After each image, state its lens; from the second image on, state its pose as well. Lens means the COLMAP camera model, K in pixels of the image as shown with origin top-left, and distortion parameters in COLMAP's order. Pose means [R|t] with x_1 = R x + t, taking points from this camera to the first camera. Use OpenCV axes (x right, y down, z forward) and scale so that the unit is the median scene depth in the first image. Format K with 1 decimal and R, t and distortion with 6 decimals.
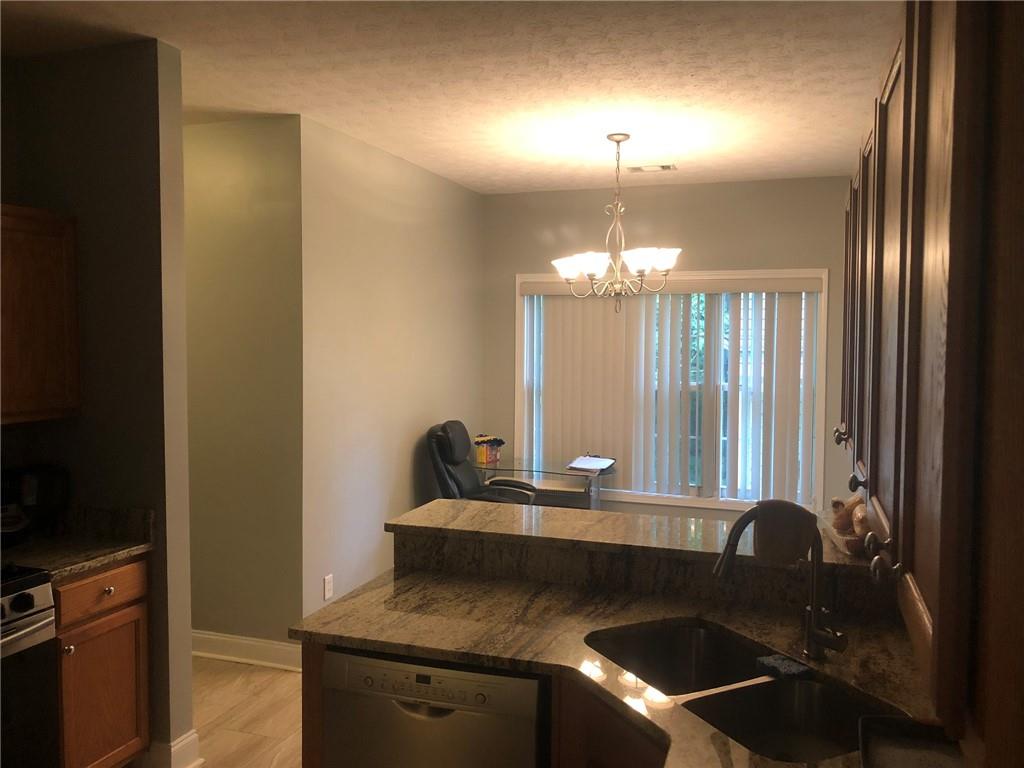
lens RADIAL K [[837.7, 0, 514.8], [0, 837.7, 381.8], [0, 0, 1]] dist [0.013878, 0.007691]
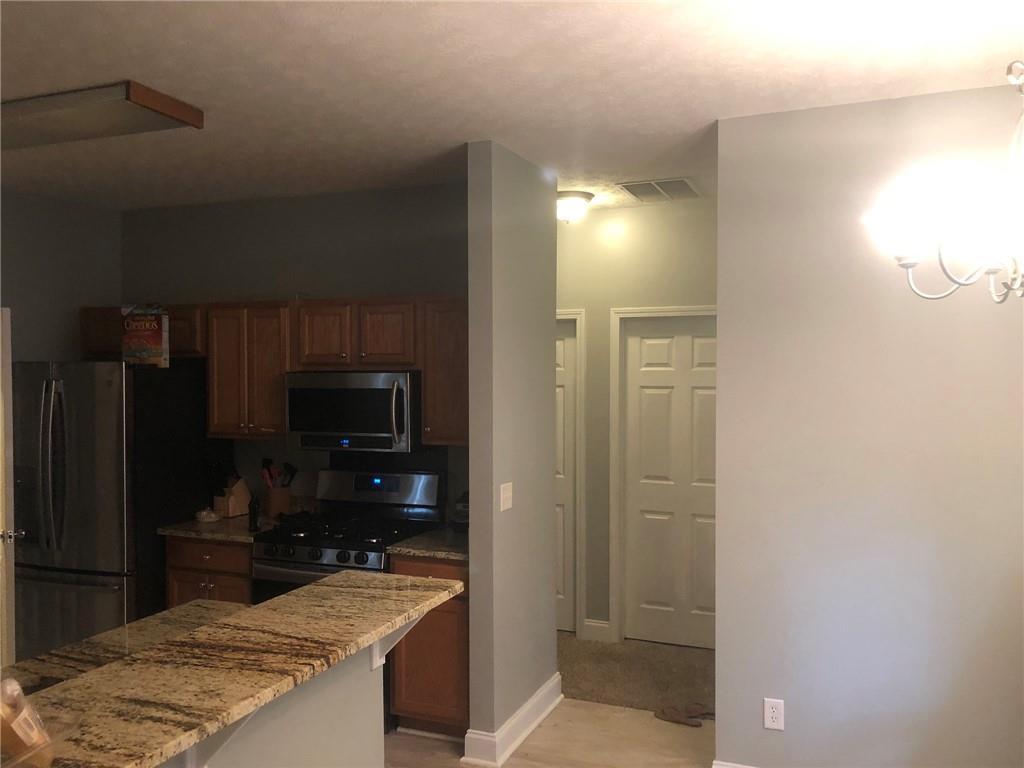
lens RADIAL K [[837.7, 0, 515.5], [0, 837.7, 385.5], [0, 0, 1]] dist [0.013878, 0.007691]
pose [[-0.048007, 0.008692, -0.998809, 0.875222], [-0.046967, 0.998836, 0.010950, -0.077828], [0.997742, 0.047437, -0.047543, 1.268914]]
